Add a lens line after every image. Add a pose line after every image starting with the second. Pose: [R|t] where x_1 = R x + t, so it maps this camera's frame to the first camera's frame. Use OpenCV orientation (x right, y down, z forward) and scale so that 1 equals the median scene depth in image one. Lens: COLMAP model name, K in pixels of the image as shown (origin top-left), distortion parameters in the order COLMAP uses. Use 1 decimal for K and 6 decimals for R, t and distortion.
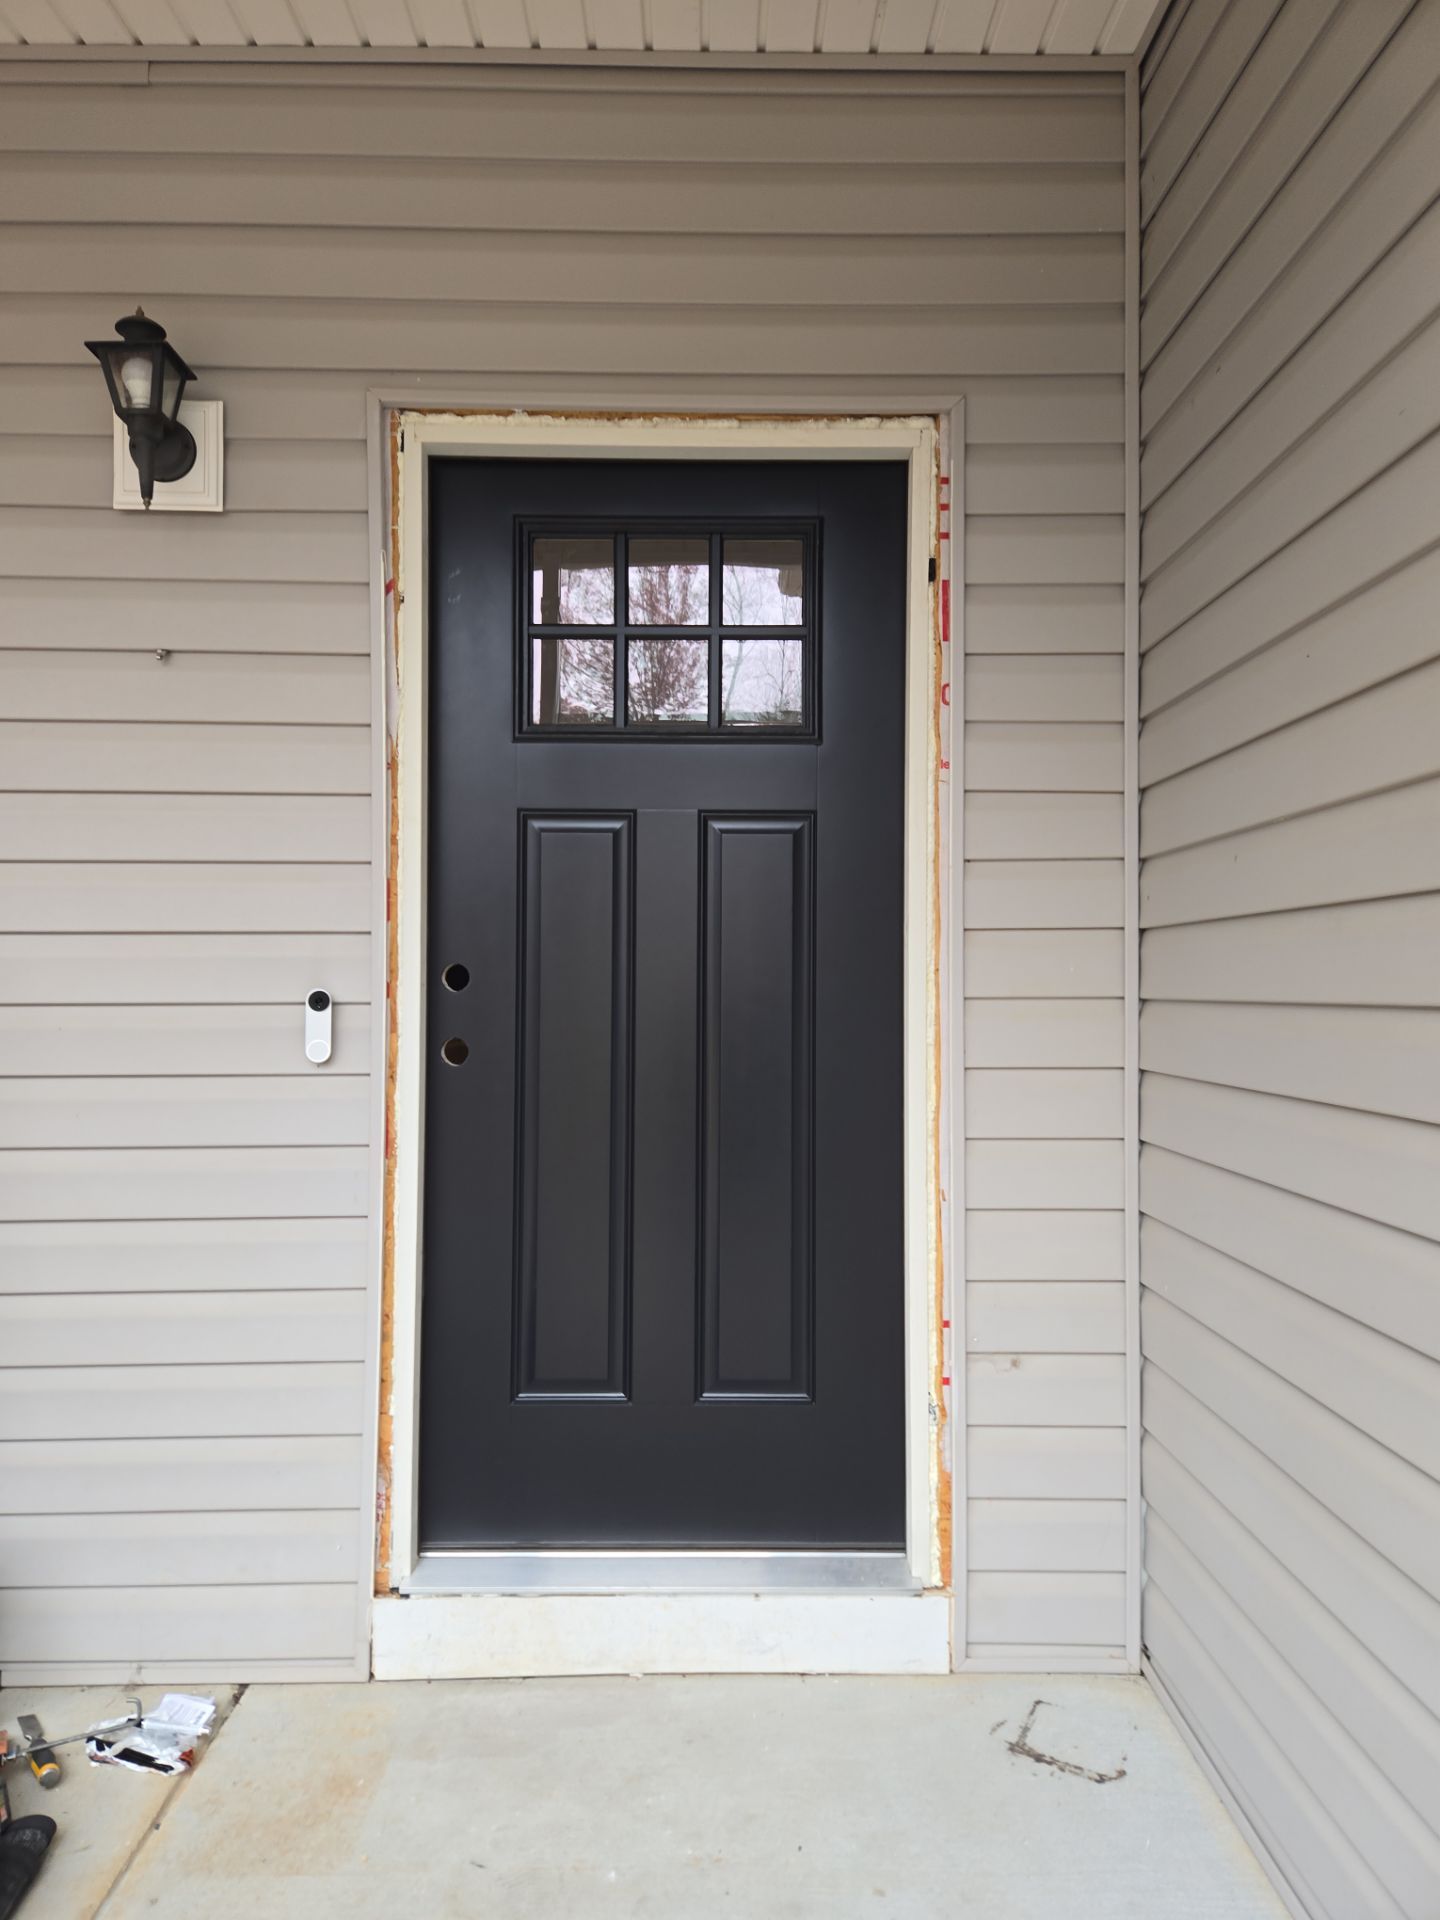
lens RADIAL K [[1344.6, 0, 723.8], [0, 1344.6, 965.8], [0, 0, 1]] dist [-0.007599, -0.001259]
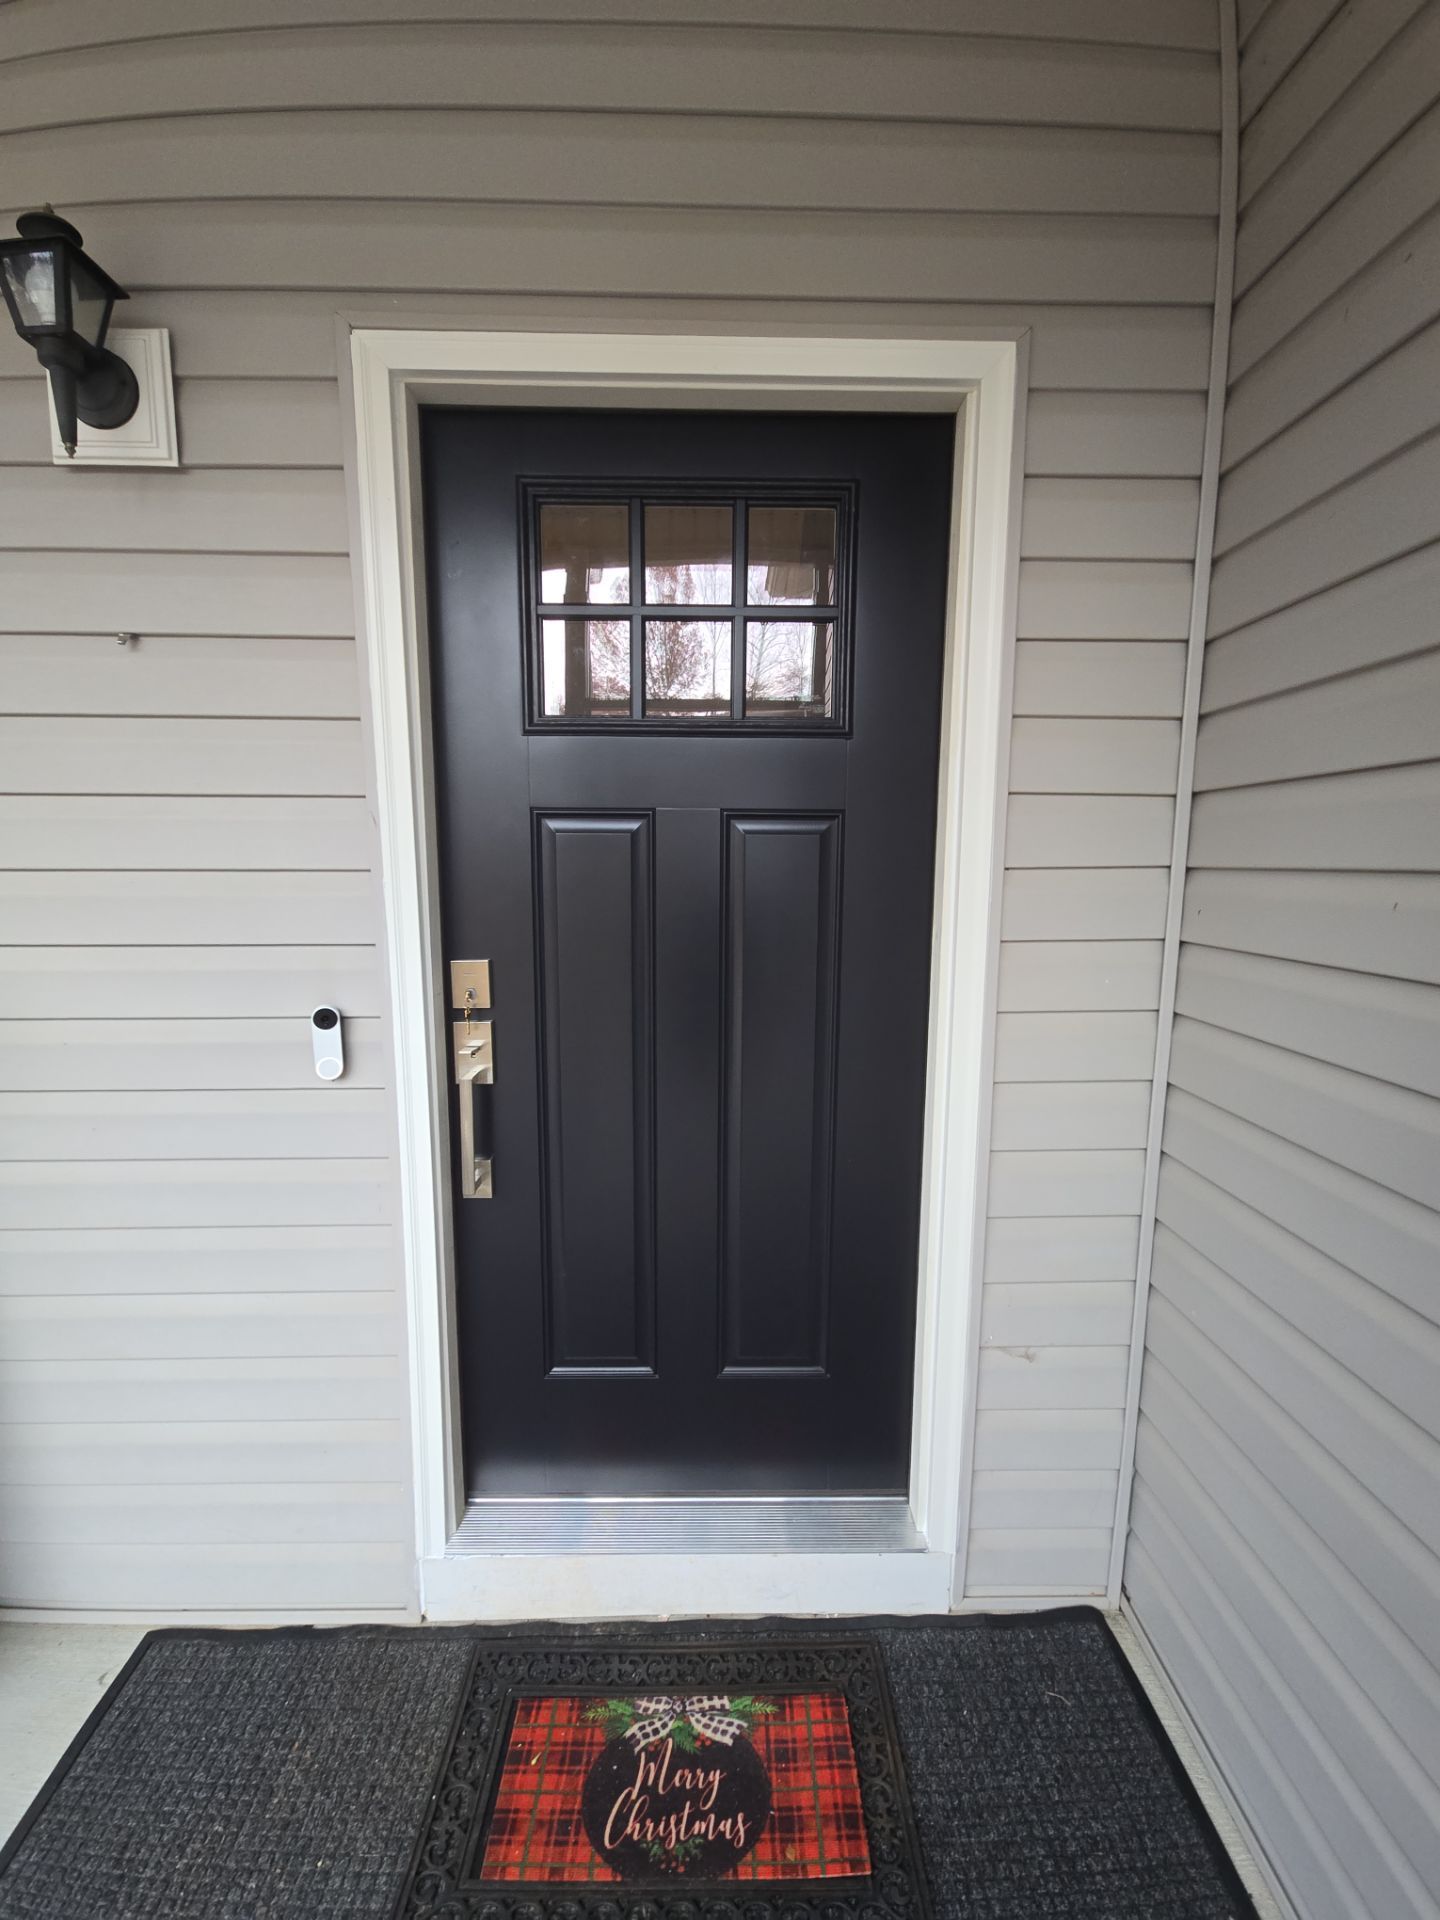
lens RADIAL K [[778.2, 0, 714.0], [0, 778.2, 958.4], [0, 0, 1]] dist [-0.018974, -0.002416]
pose [[0.999913, -0.000975, 0.013182, -0.031964], [-0.001137, 0.987233, 0.159282, -0.102032], [-0.013169, -0.159283, 0.987145, 0.452253]]
